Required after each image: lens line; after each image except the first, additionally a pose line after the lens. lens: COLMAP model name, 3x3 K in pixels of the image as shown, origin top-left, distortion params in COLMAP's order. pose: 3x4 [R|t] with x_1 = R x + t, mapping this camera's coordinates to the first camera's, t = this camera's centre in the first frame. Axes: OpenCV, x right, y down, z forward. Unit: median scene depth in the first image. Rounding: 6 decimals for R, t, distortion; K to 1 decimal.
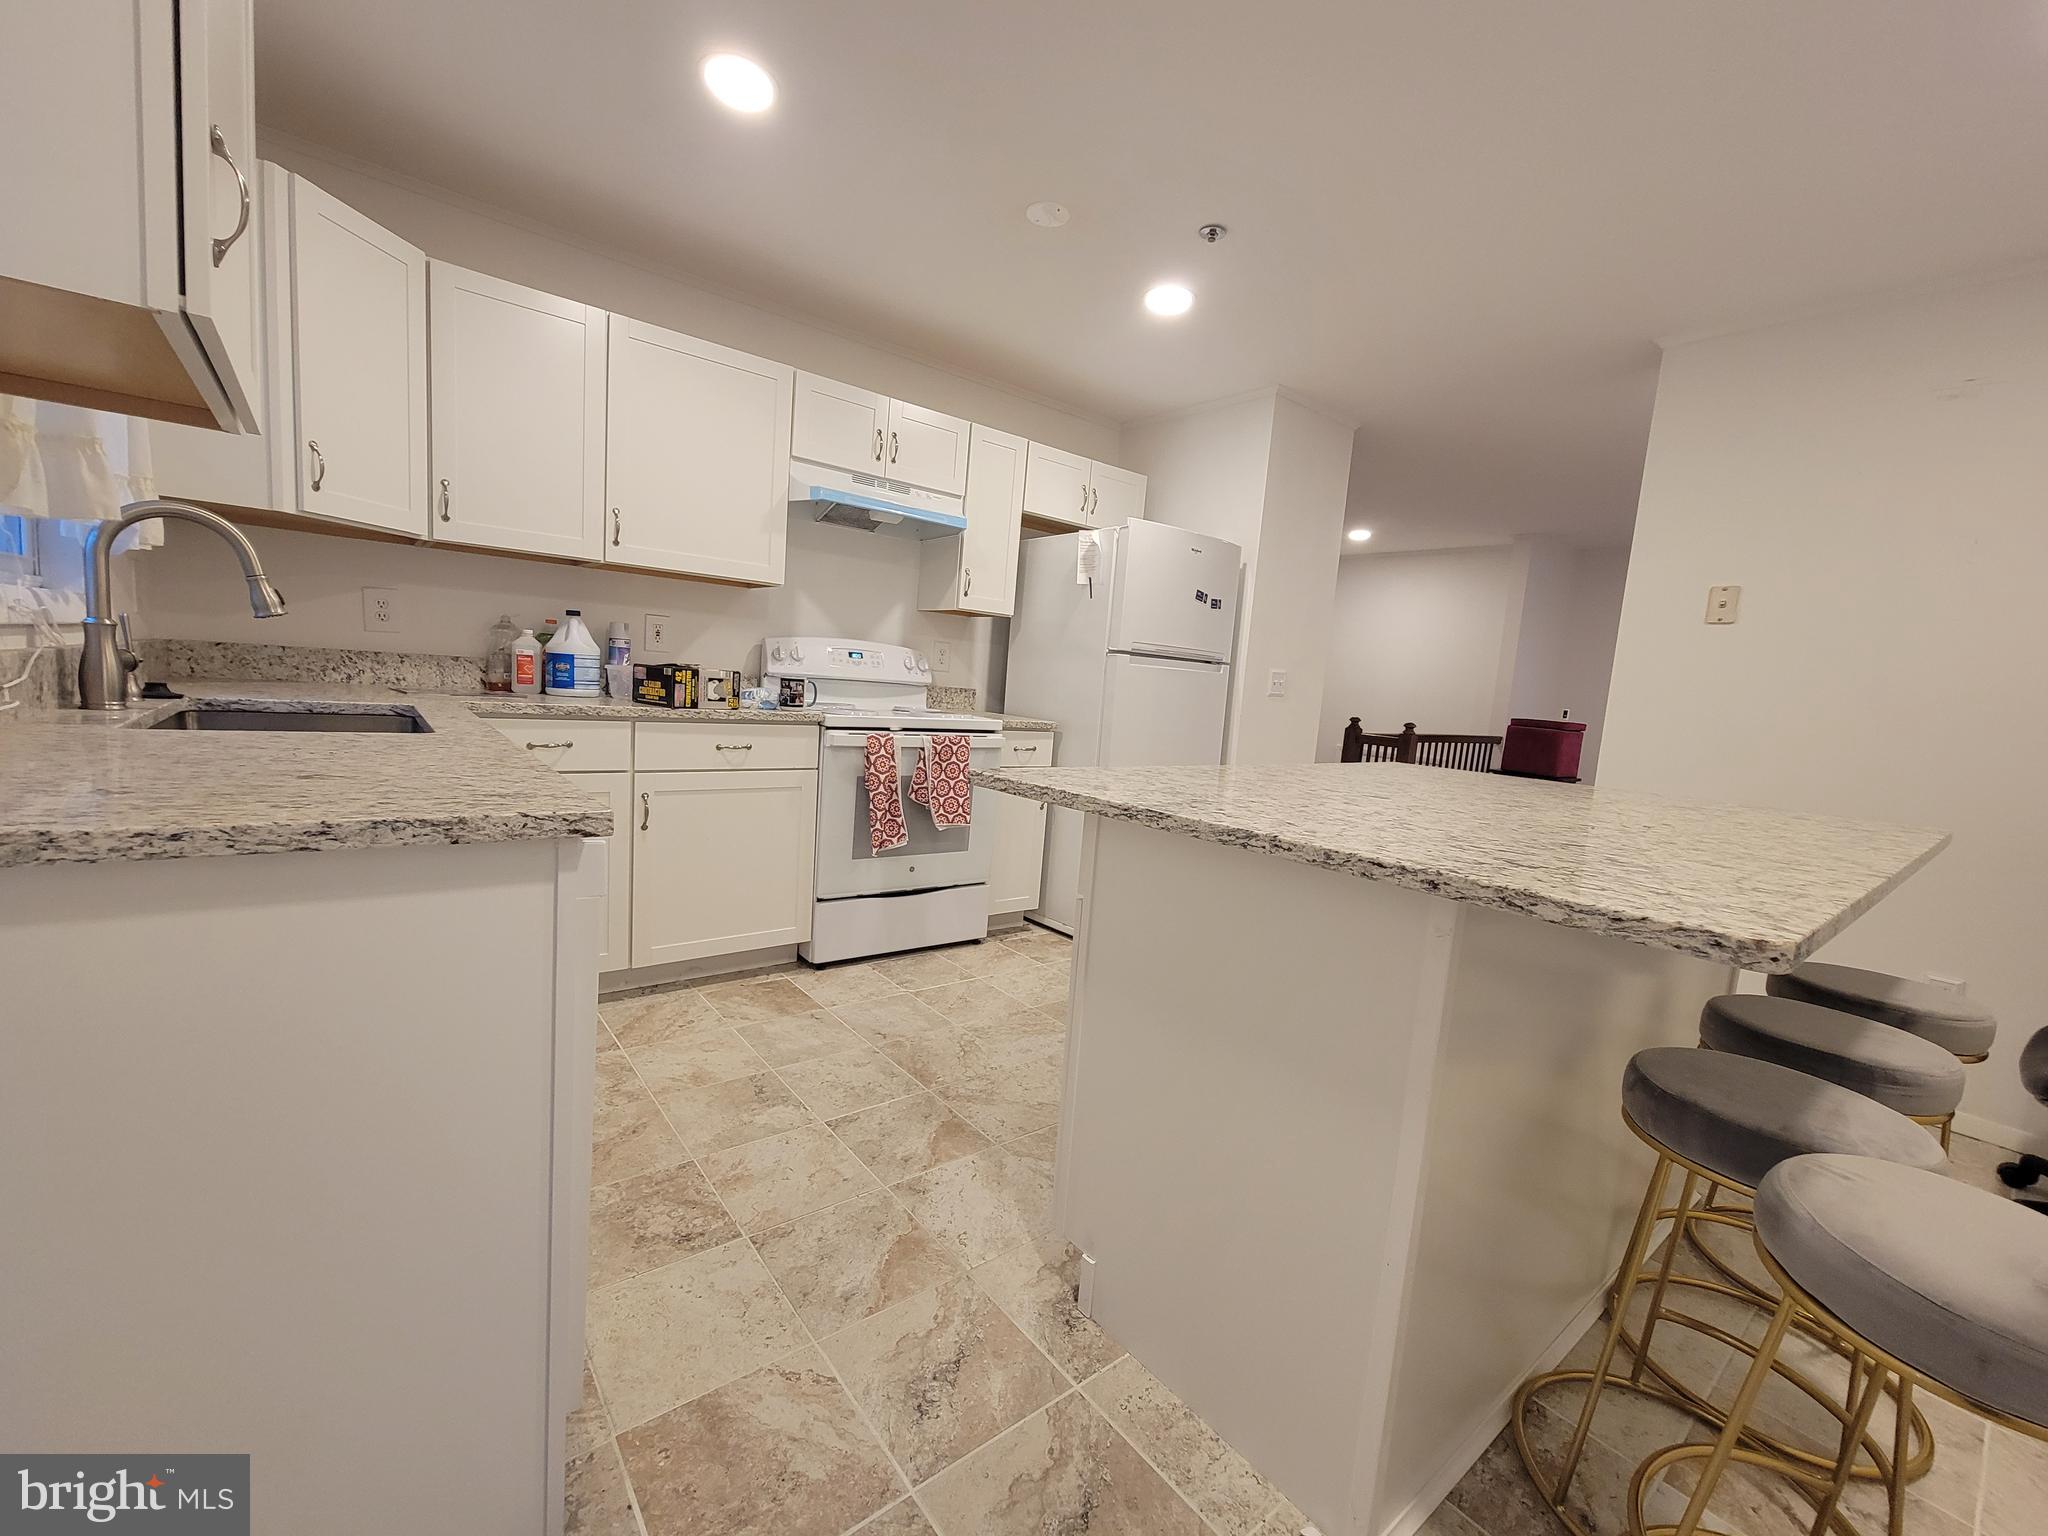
lens RADIAL K [[835.1, 0, 1024.0], [0, 835.1, 768.0], [0, 0, 1]] dist [0.000144, 0.000006]
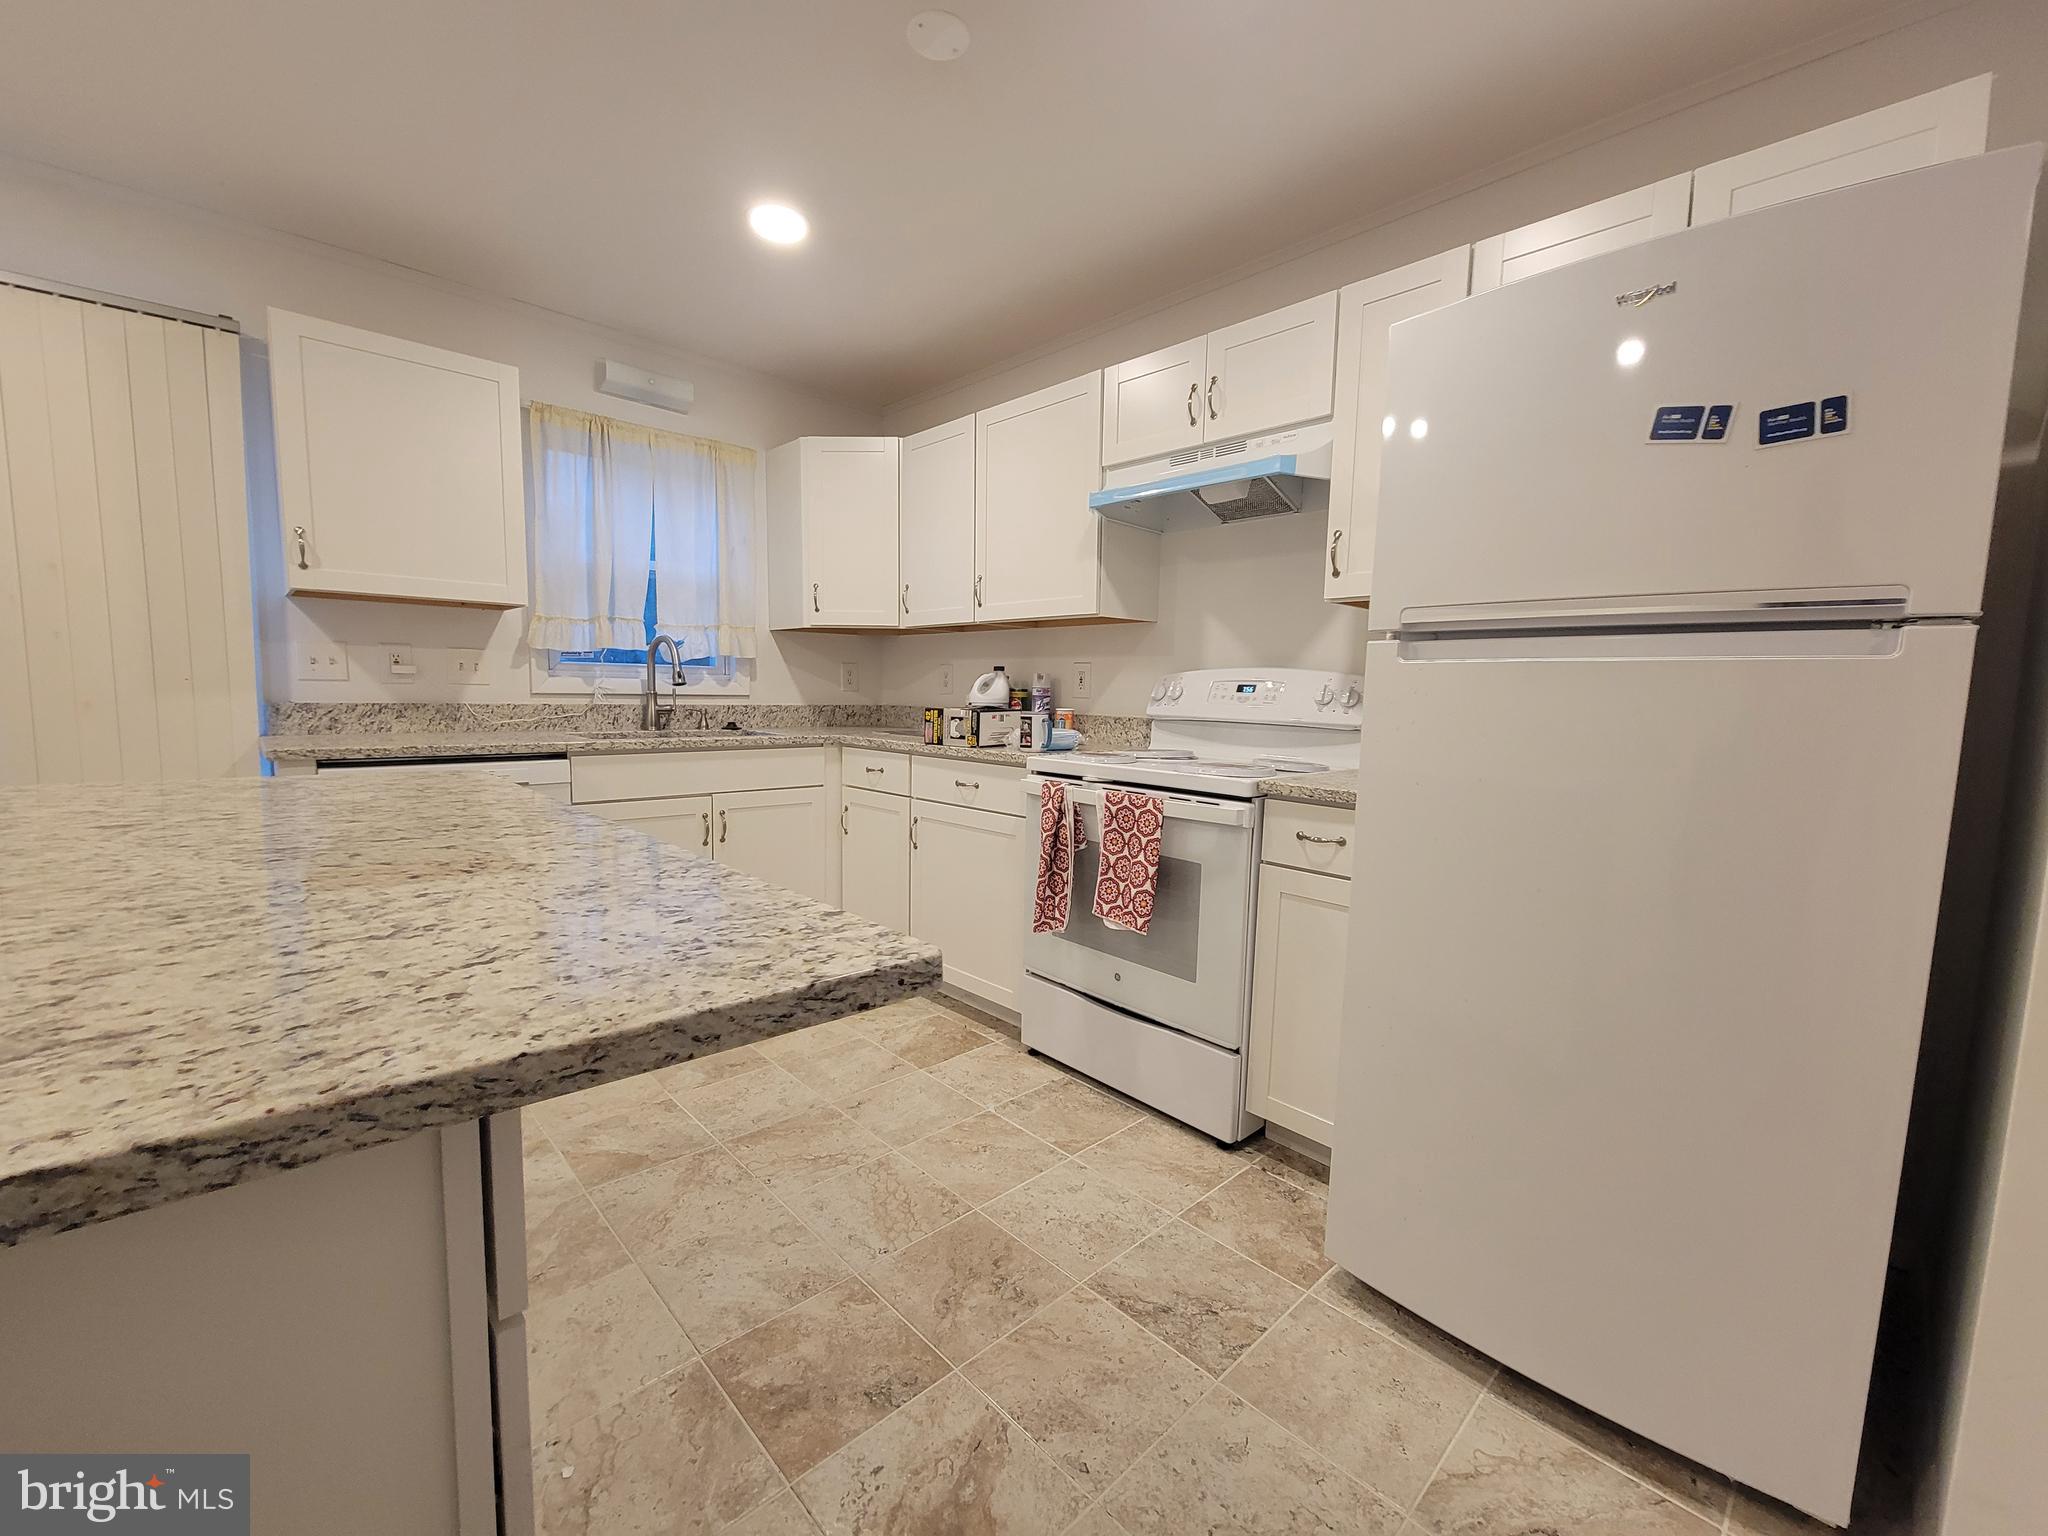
lens RADIAL K [[841.0, 0, 1022.1], [0, 841.0, 778.1], [0, 0, 1]] dist [0.000132, -0.000003]
pose [[0.080930, 0.031330, -0.996227, 0.668348], [-0.128135, 0.991539, 0.020774, -0.061853], [0.988449, 0.125970, 0.084260, 0.970639]]
